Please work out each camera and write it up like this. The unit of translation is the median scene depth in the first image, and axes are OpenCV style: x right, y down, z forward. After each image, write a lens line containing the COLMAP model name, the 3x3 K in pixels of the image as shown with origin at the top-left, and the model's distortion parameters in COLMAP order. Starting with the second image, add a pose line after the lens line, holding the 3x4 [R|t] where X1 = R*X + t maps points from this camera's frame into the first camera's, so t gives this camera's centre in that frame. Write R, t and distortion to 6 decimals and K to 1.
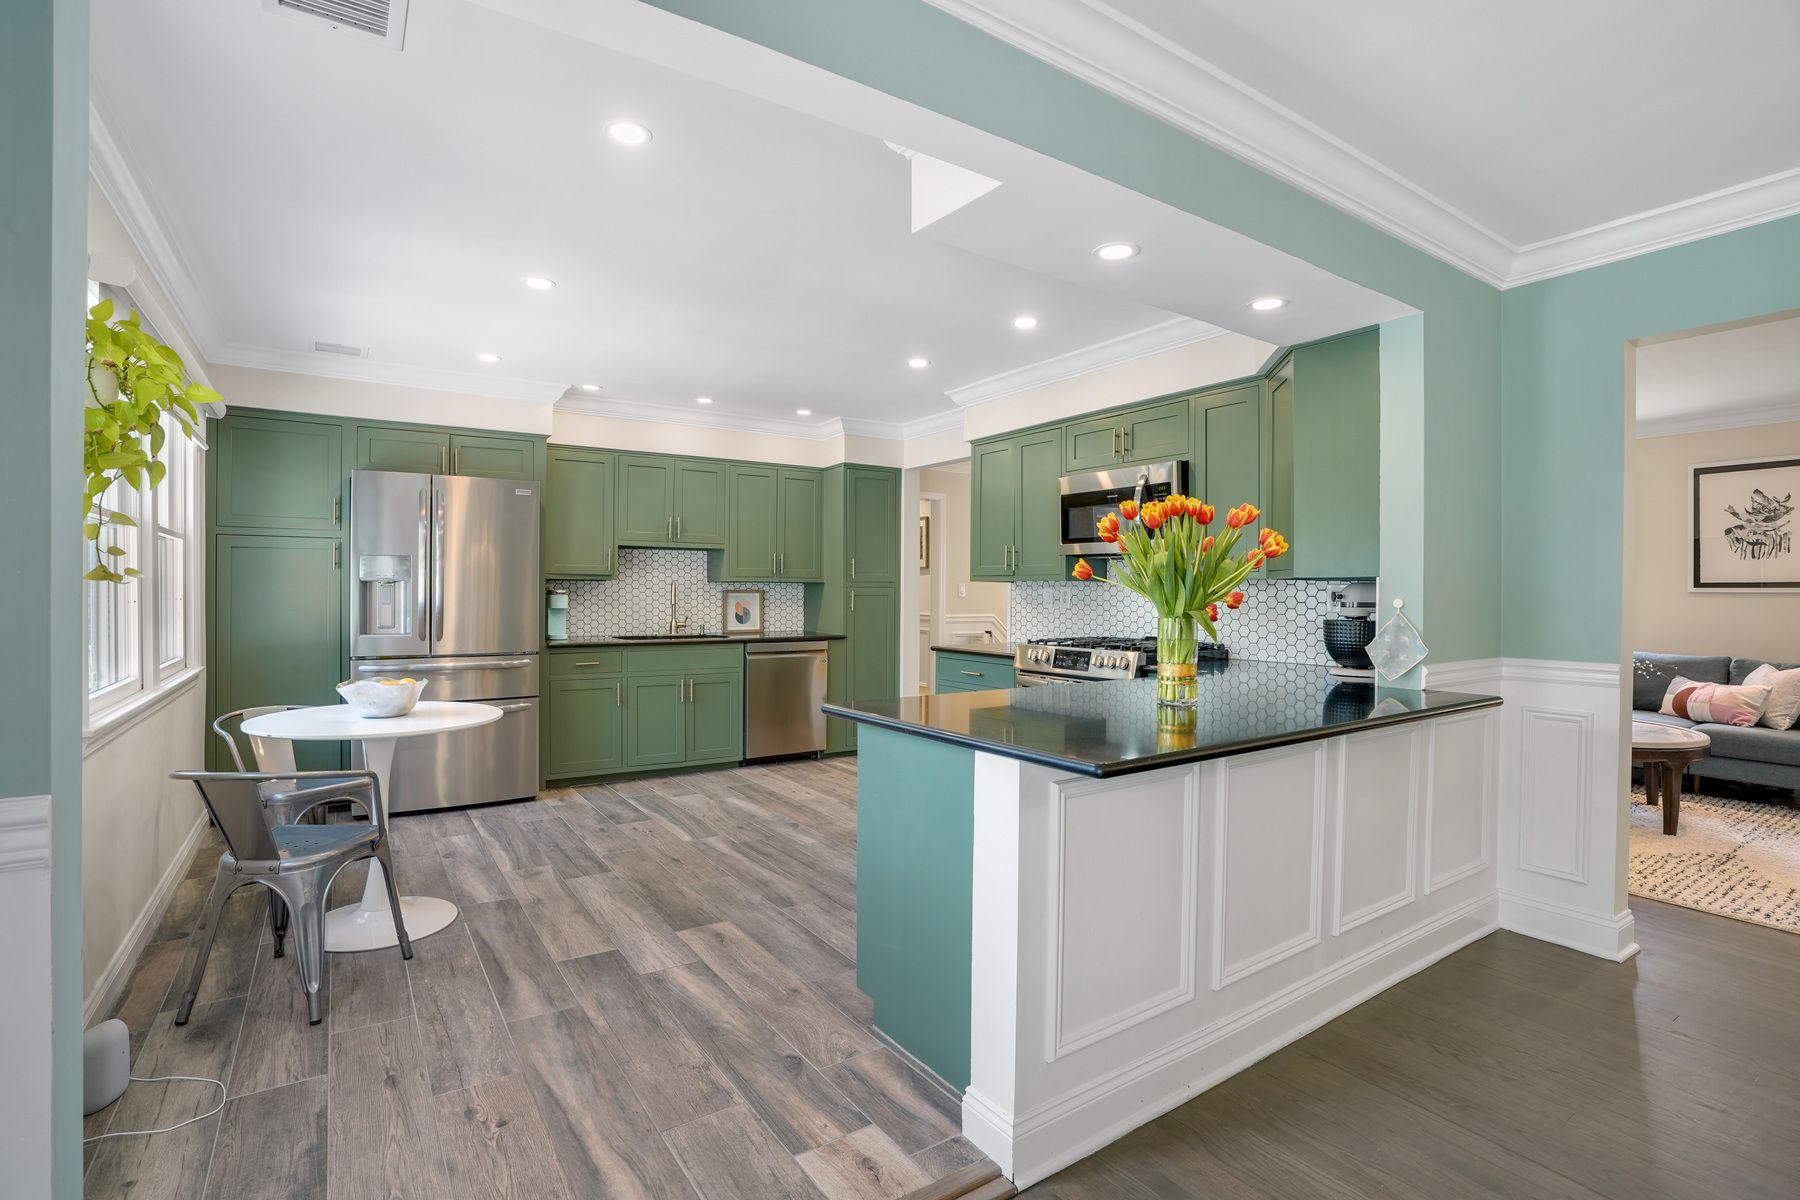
lens RADIAL K [[841.1, 0, 888.8], [0, 841.1, 596.8], [0, 0, 1]] dist [-0.074446, 0.029857]
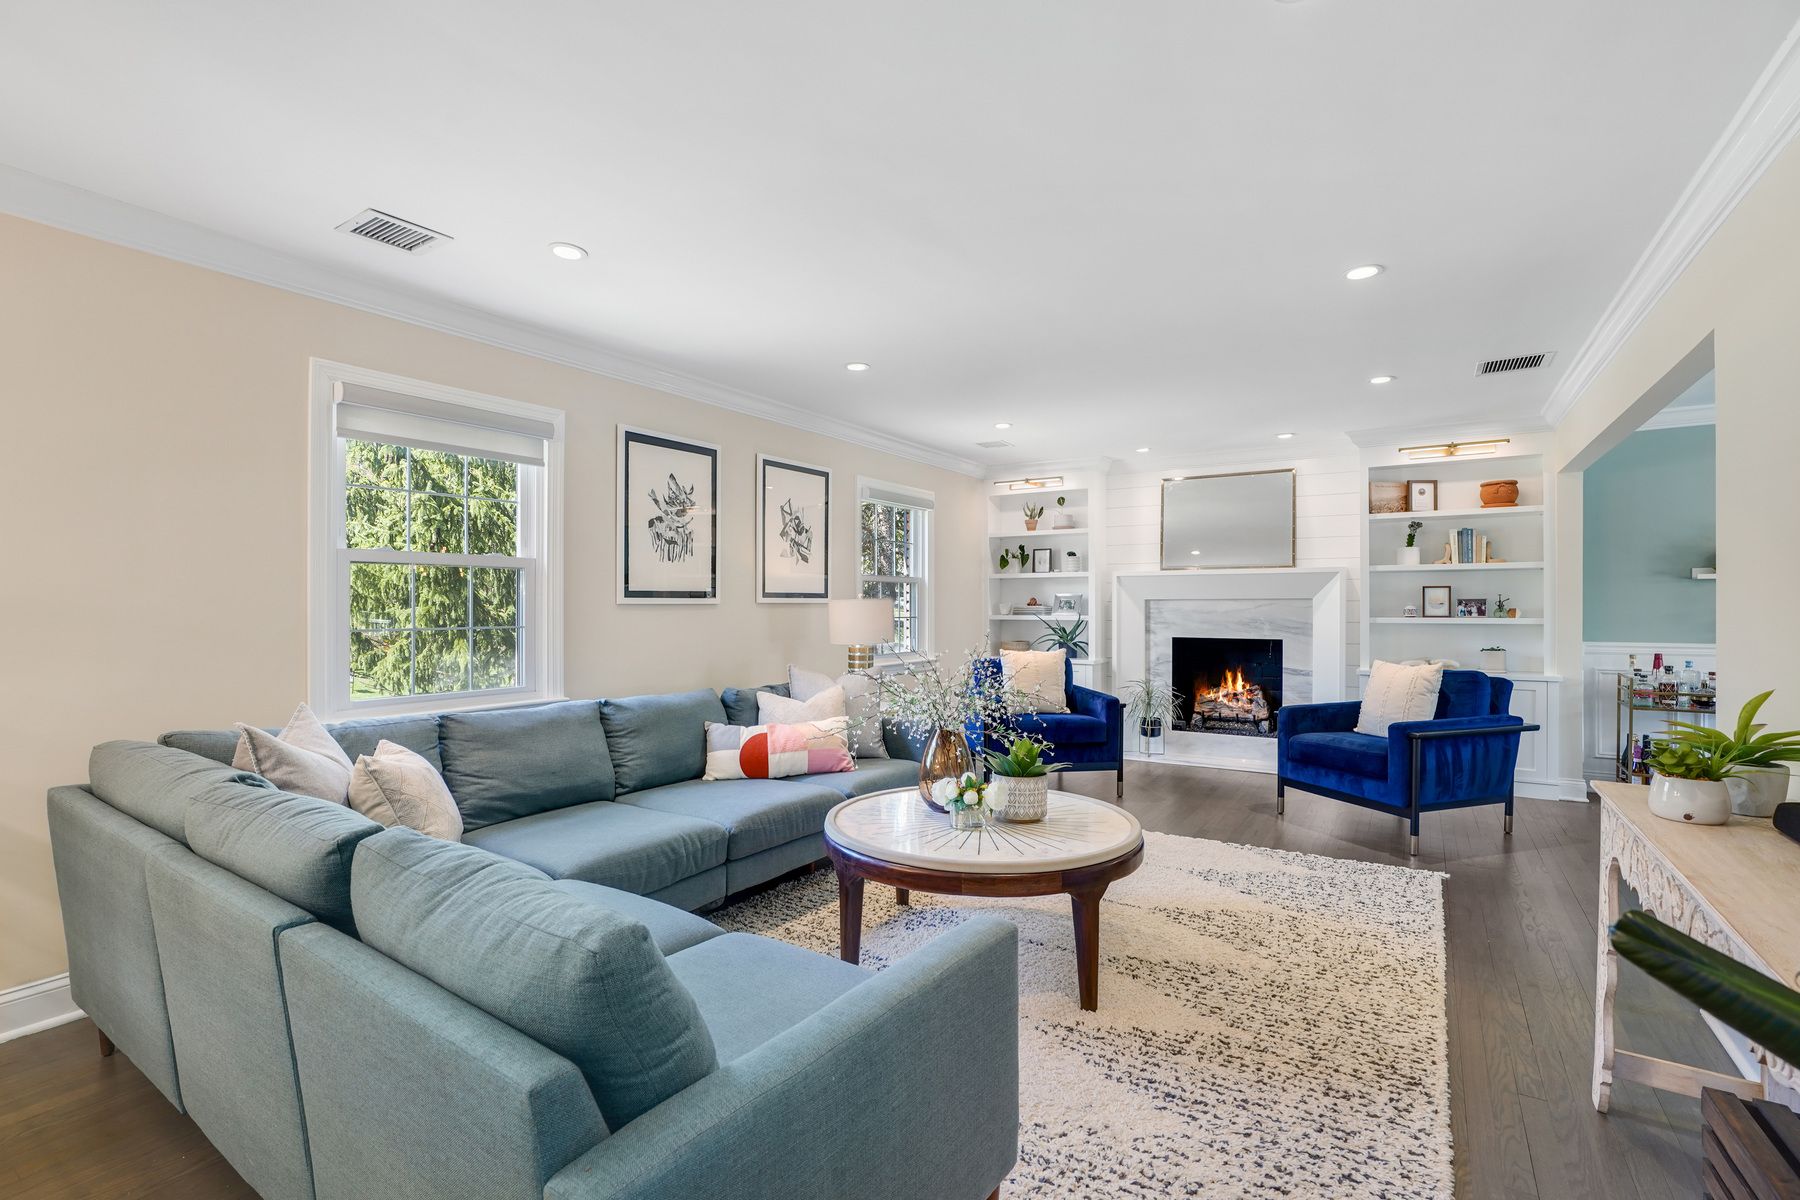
lens RADIAL K [[823.5, 0, 891.2], [0, 823.5, 597.9], [0, 0, 1]] dist [-0.064570, 0.030511]
pose [[-0.392664, 0.002012, 0.919680, 0.300569], [0.004264, 0.999991, -0.000367, -0.011795], [-0.919672, 0.003778, -0.392669, 1.336859]]
